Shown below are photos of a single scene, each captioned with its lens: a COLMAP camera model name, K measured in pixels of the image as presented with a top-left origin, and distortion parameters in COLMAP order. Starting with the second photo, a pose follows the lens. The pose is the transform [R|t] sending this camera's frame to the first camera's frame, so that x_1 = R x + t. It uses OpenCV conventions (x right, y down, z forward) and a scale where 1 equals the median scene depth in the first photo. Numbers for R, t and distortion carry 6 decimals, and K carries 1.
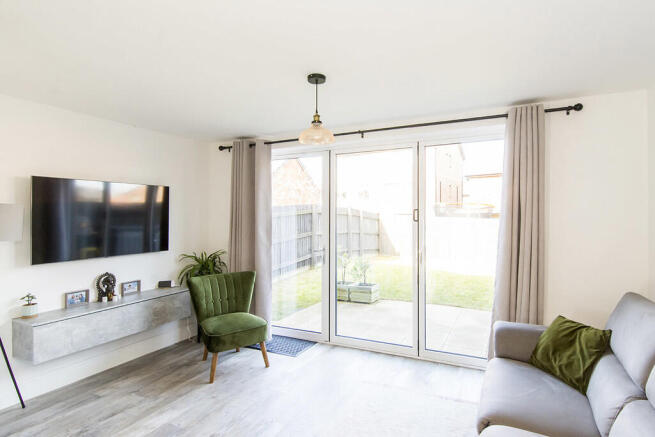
lens RADIAL K [[339.6, 0, 349.1], [0, 339.6, 211.3], [0, 0, 1]] dist [0.037442, -0.031006]
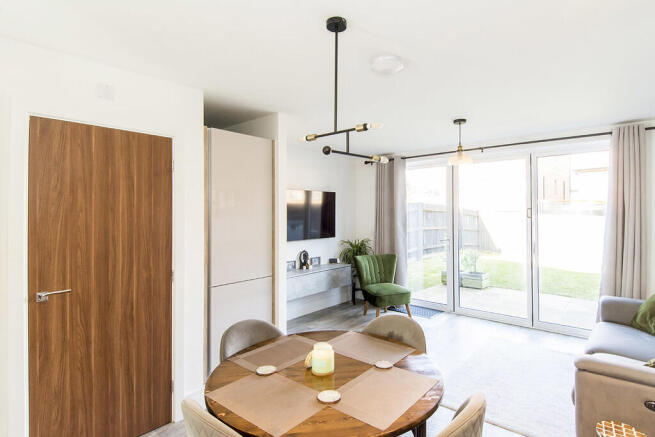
lens RADIAL K [[347.7, 0, 342.3], [0, 347.7, 203.5], [0, 0, 1]] dist [0.035654, -0.032707]
pose [[0.967791, -0.005086, -0.251705, -0.141939], [0.002003, 0.999920, -0.012503, -0.007656], [0.251749, 0.011596, 0.967723, -0.409746]]
